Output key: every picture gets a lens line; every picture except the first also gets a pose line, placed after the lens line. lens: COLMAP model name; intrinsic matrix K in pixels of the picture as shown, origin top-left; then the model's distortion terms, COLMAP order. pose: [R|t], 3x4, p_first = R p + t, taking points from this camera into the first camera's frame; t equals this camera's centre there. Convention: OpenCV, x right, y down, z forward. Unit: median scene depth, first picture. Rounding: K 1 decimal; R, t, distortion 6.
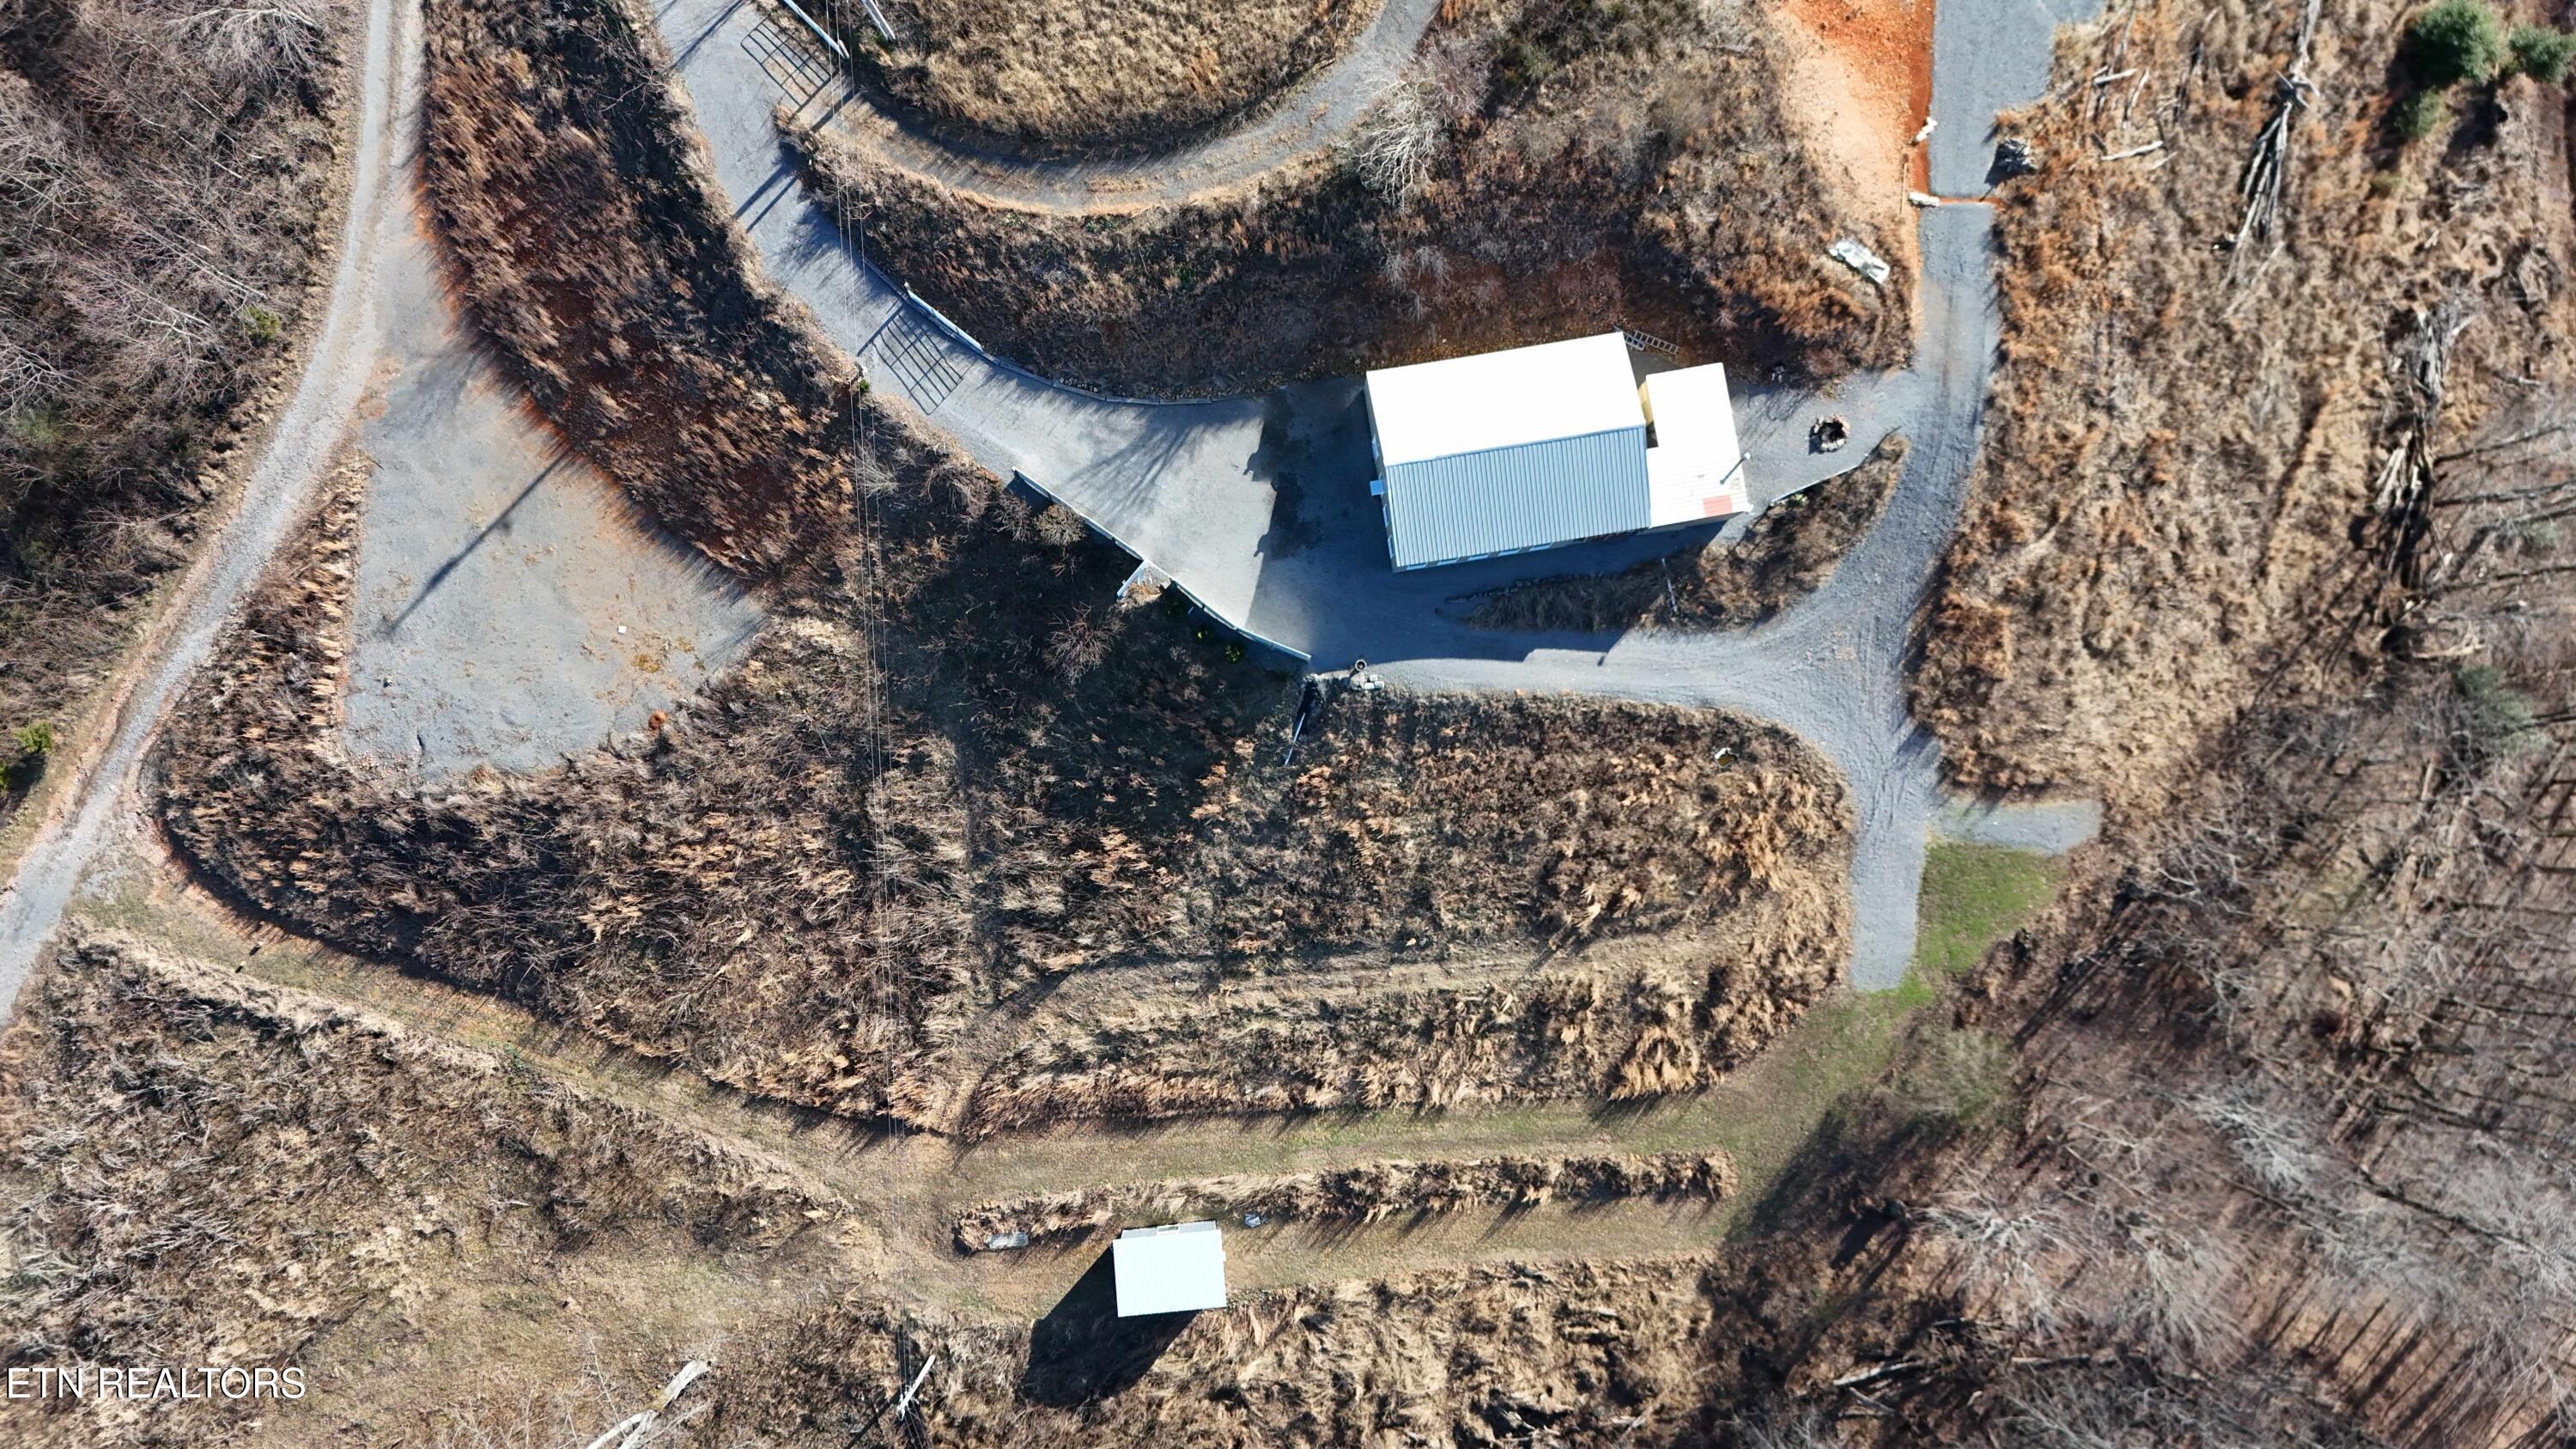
lens RADIAL K [[1887.6, 0, 1280.6], [0, 1887.6, 717.3], [0, 0, 1]] dist [0.075413, -0.075278]
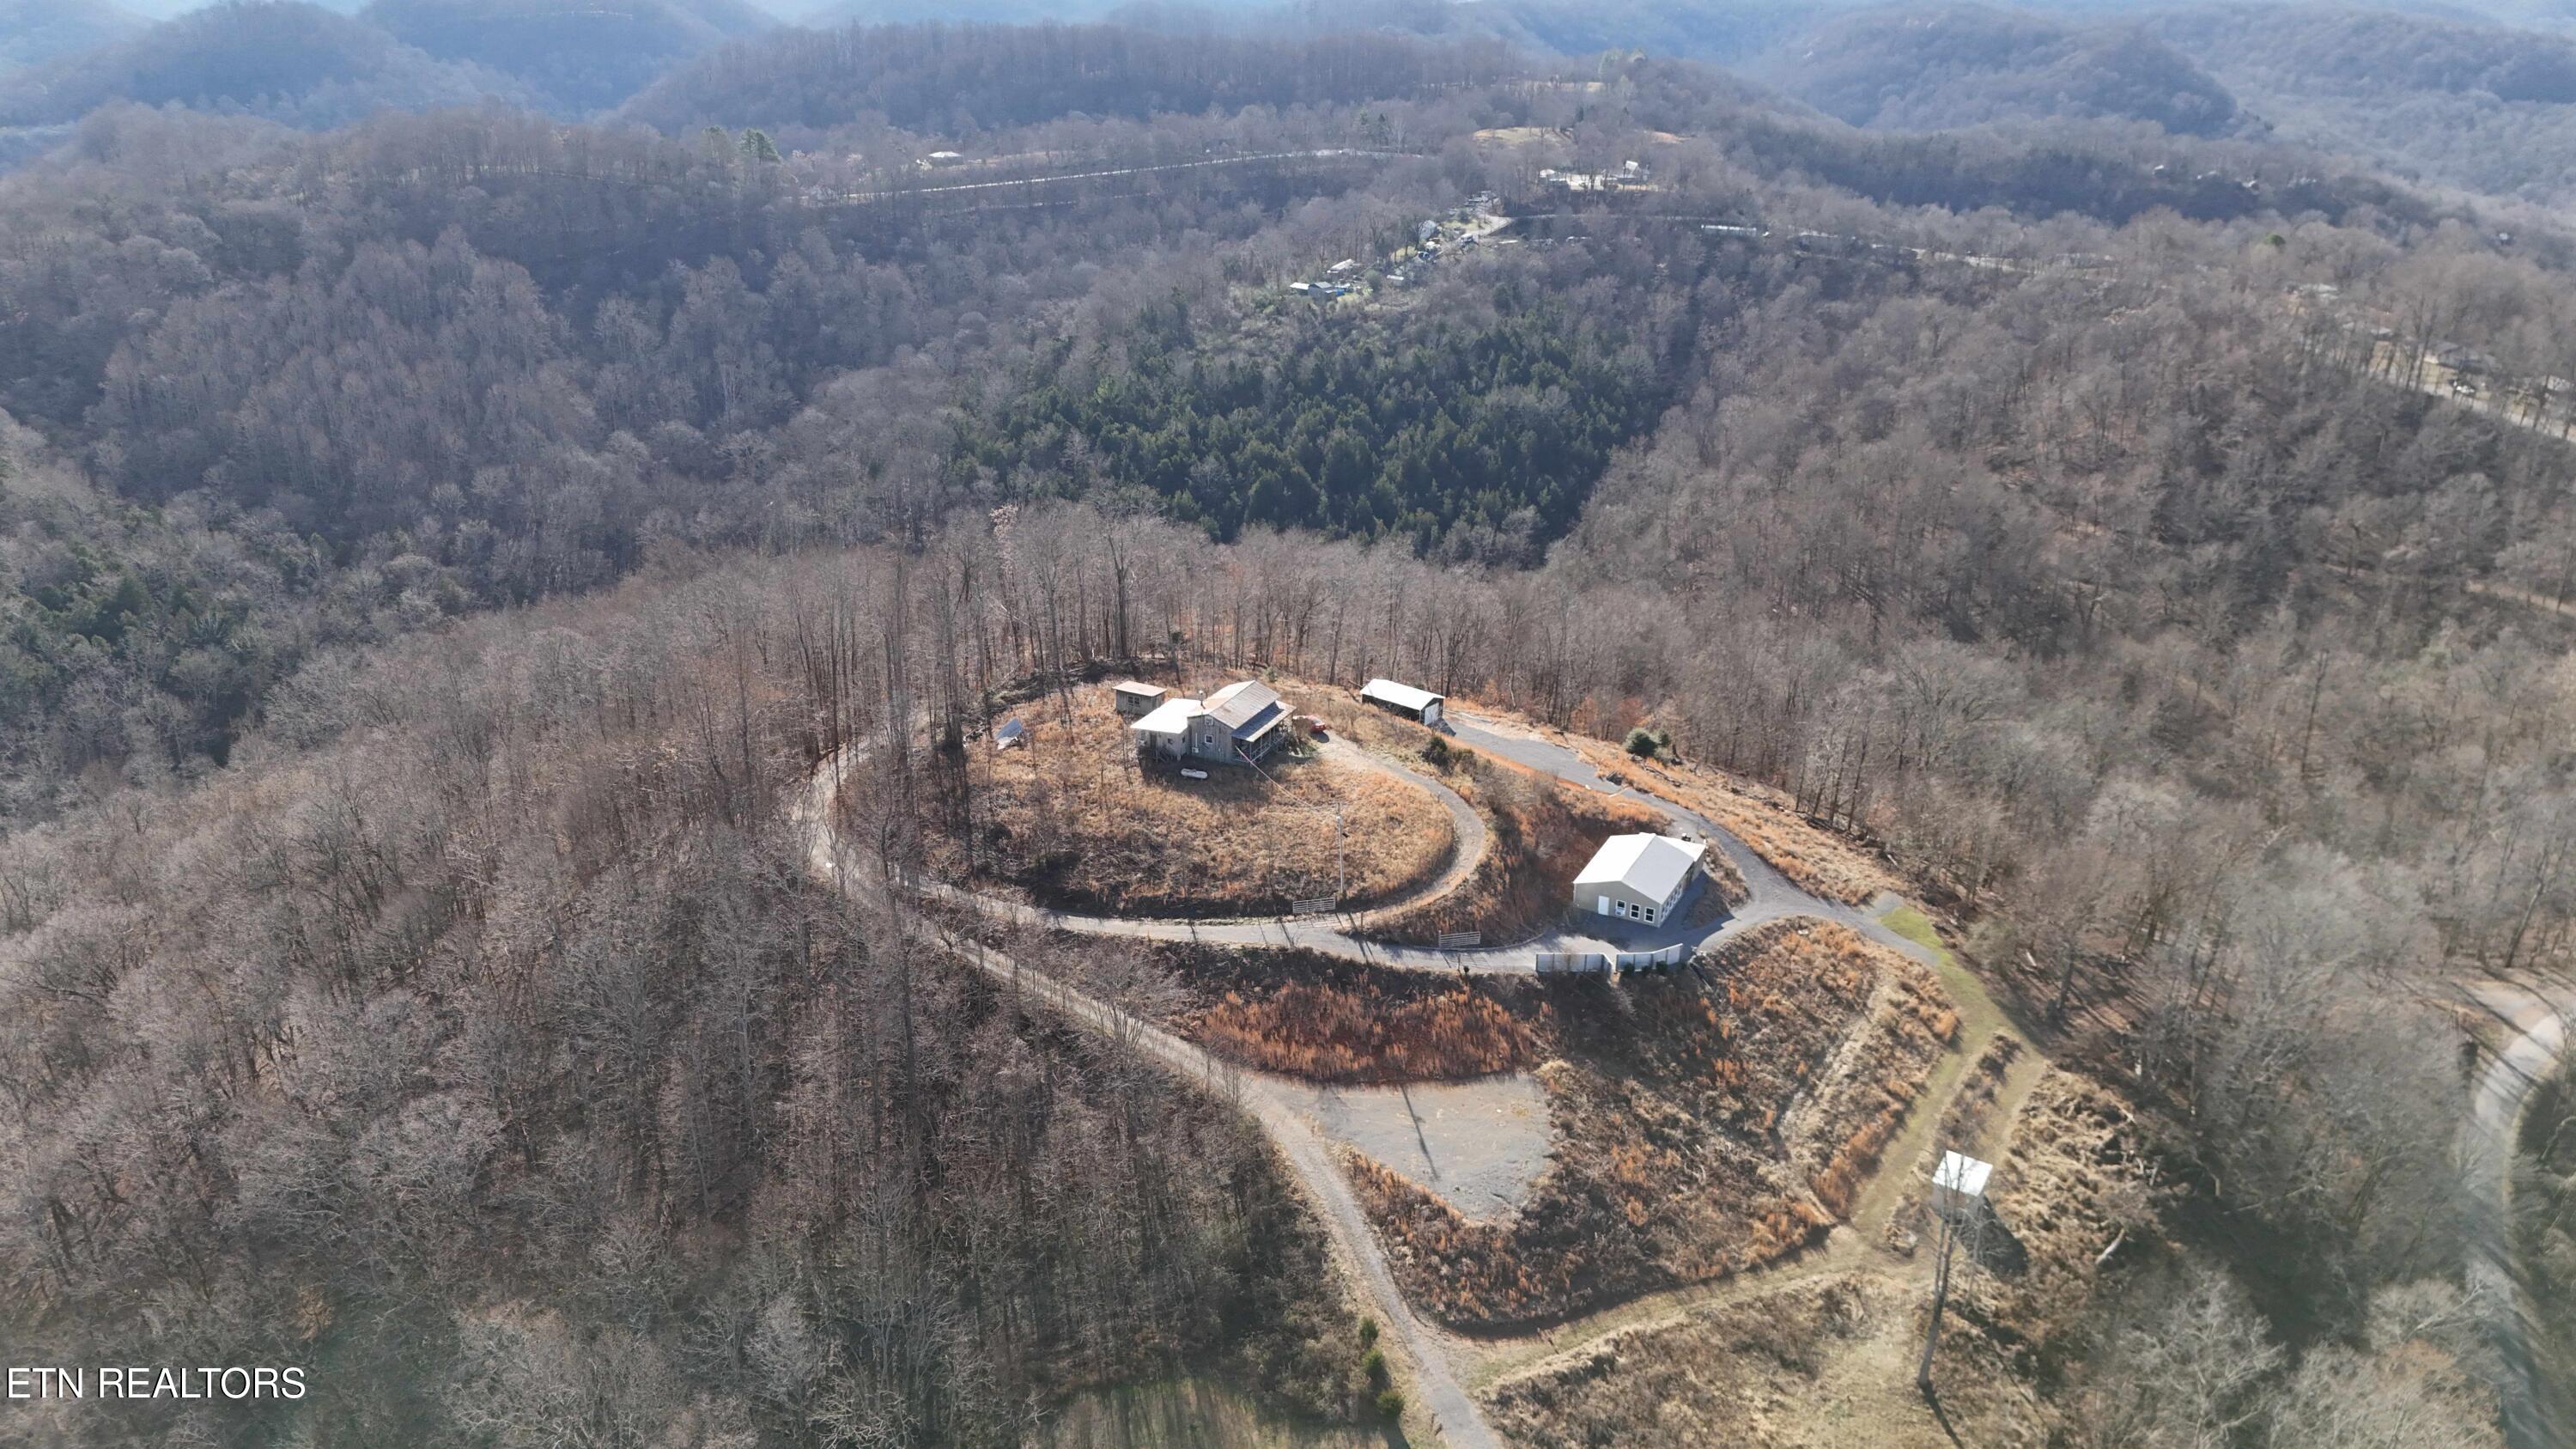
lens RADIAL K [[1881.7, 0, 1278.7], [0, 1881.7, 720.7], [0, 0, 1]] dist [0.082147, -0.082847]
pose [[0.591967, -0.319942, 0.739737, -1.628551], [0.804521, 0.289432, -0.518628, 0.590070], [-0.048173, 0.902145, 0.428735, -0.085273]]
